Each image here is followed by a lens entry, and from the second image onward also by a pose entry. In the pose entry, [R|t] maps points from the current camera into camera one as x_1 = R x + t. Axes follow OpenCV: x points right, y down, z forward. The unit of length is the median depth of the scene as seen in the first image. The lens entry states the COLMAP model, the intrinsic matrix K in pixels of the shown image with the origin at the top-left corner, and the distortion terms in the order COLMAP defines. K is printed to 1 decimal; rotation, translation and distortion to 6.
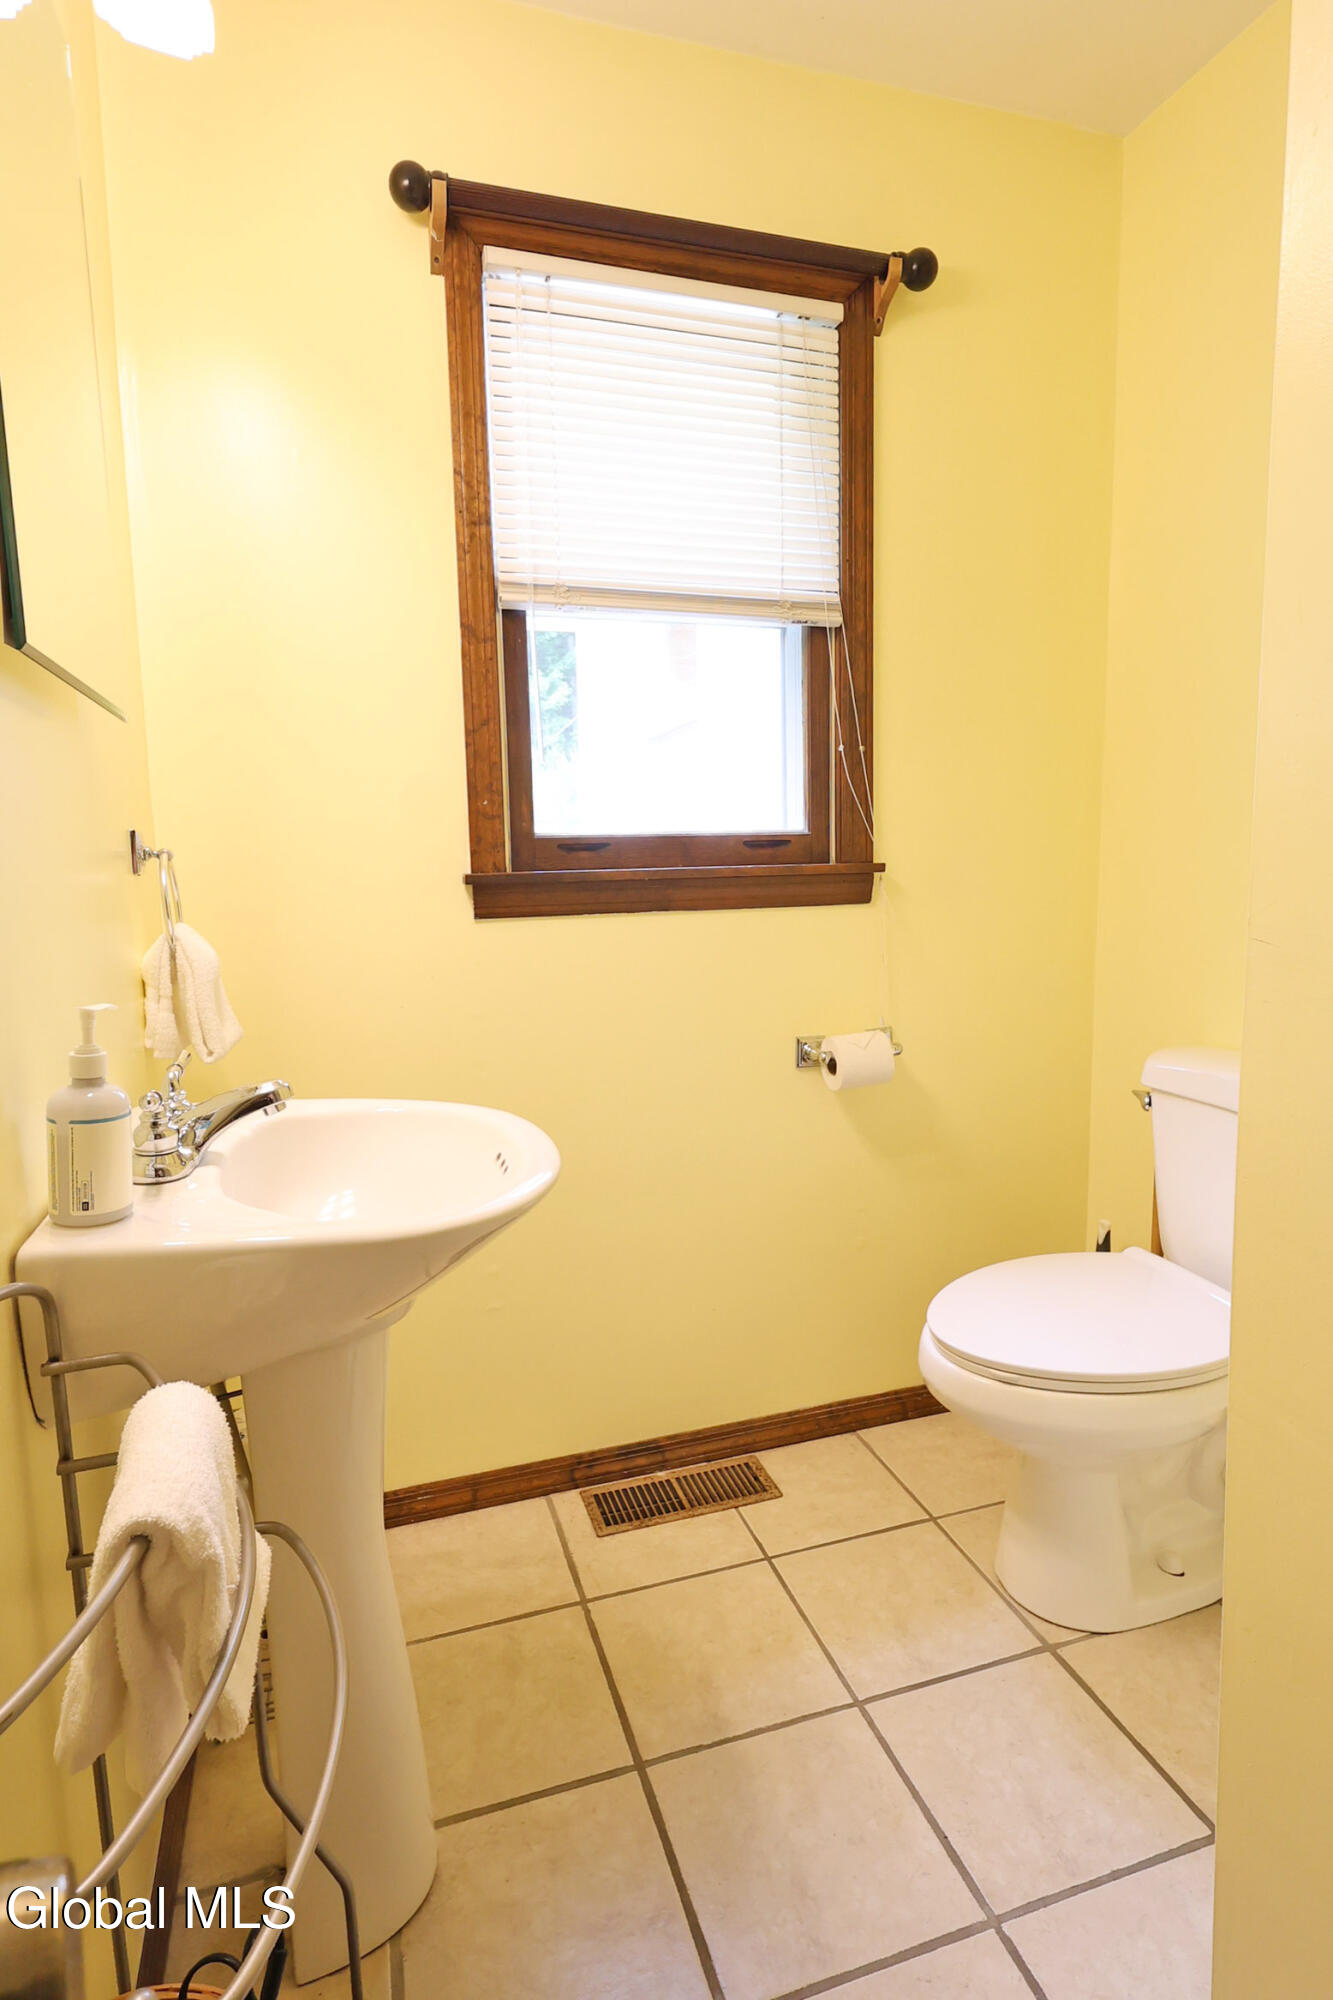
lens RADIAL K [[1022.0, 0, 712.9], [0, 1022.0, 1003.1], [0, 0, 1]] dist [-0.001724, 0.000838]
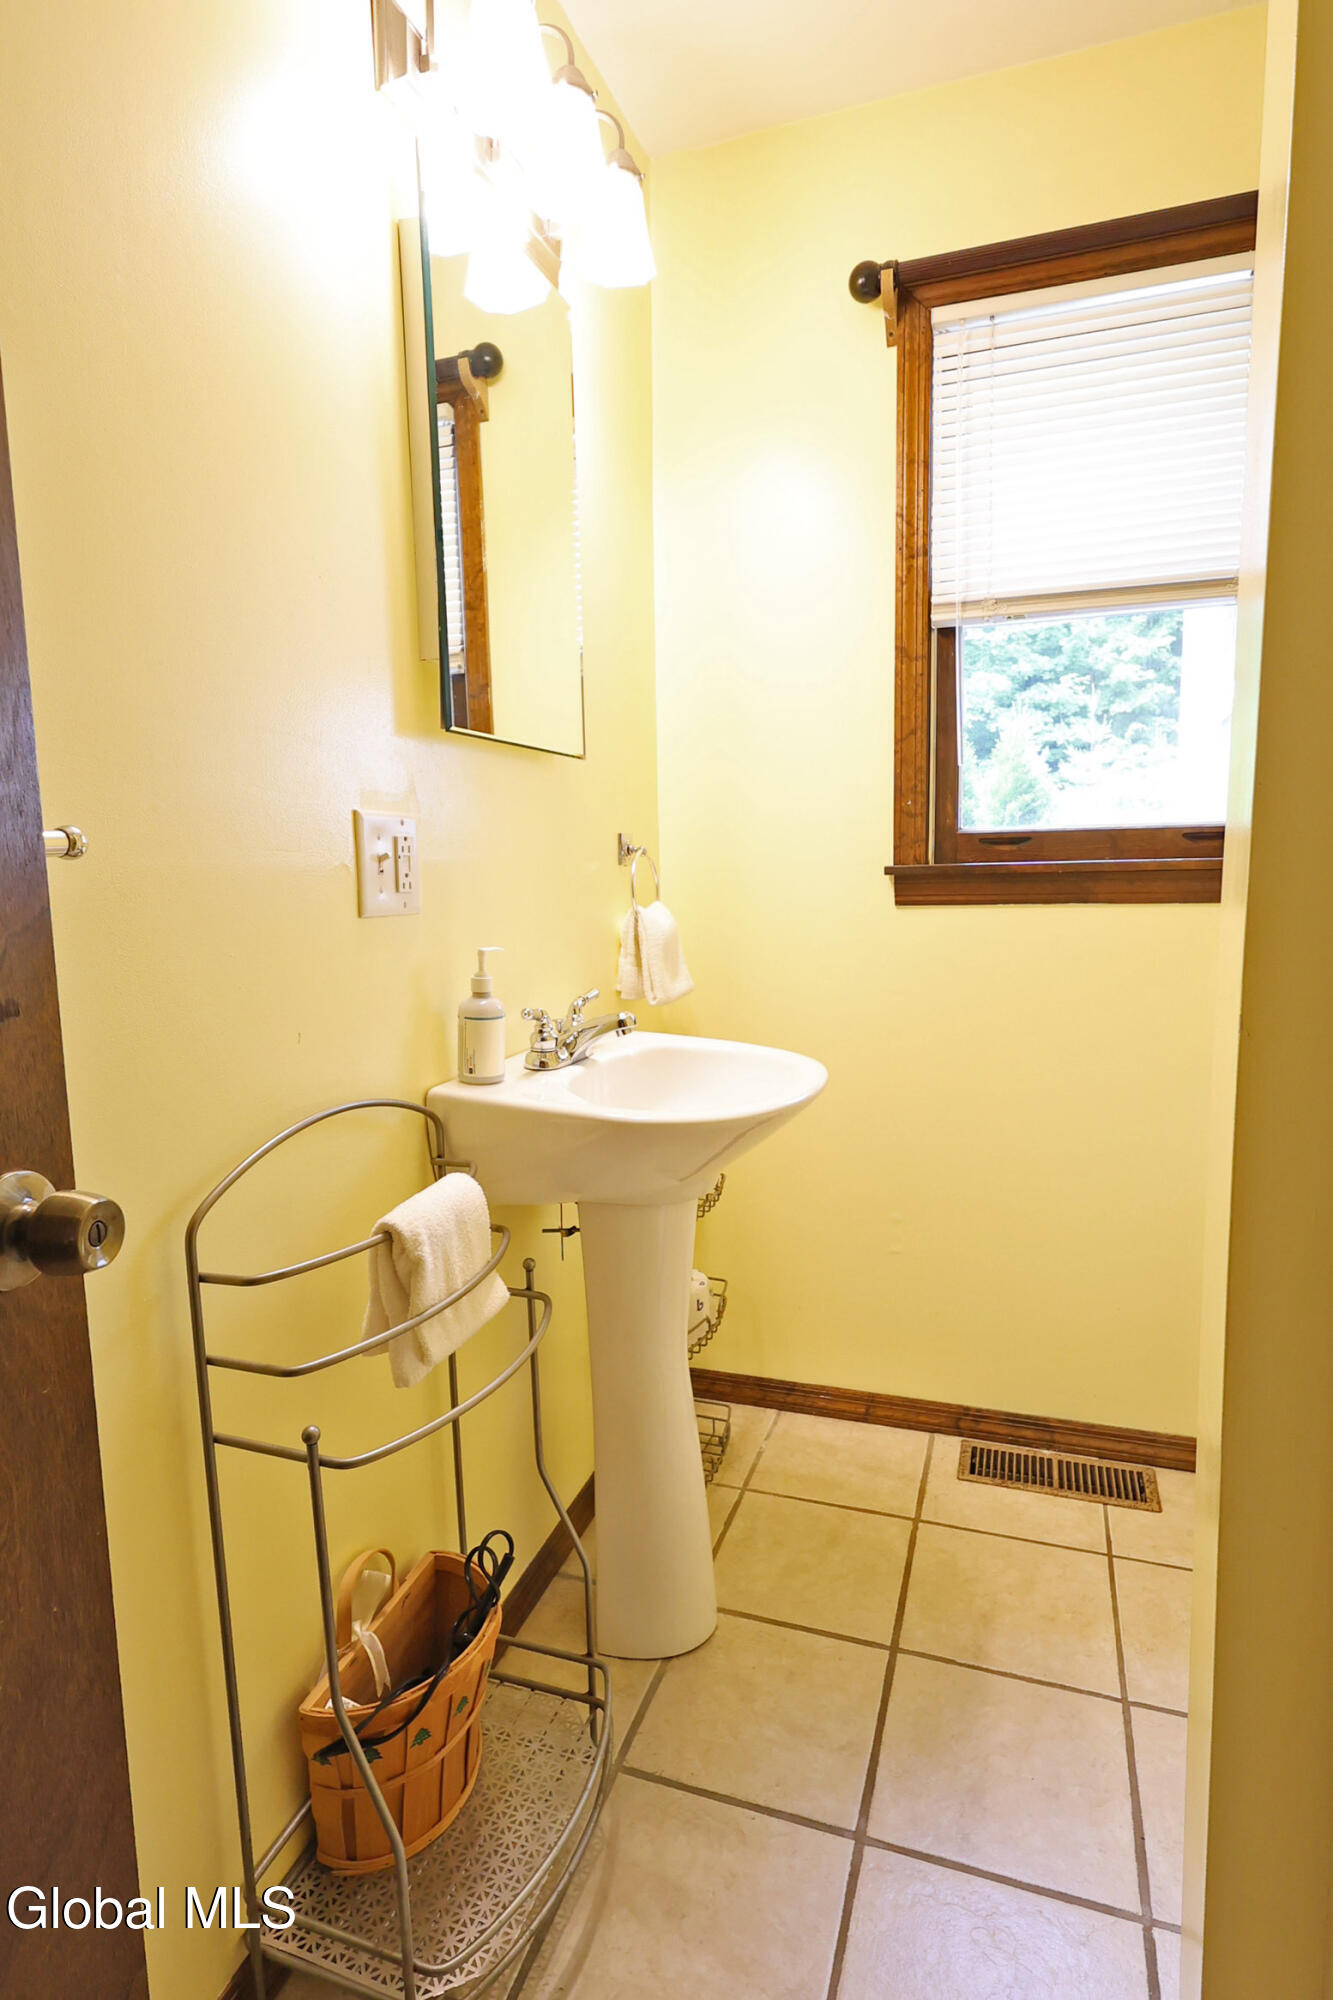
lens RADIAL K [[1022.0, 0, 712.9], [0, 1022.0, 1003.1], [0, 0, 1]] dist [-0.001724, 0.000838]
pose [[0.815143, 0.081932, -0.573436, 0.275958], [-0.076660, 0.996498, 0.033405, 0.003801], [0.574165, 0.016730, 0.818569, -0.047948]]
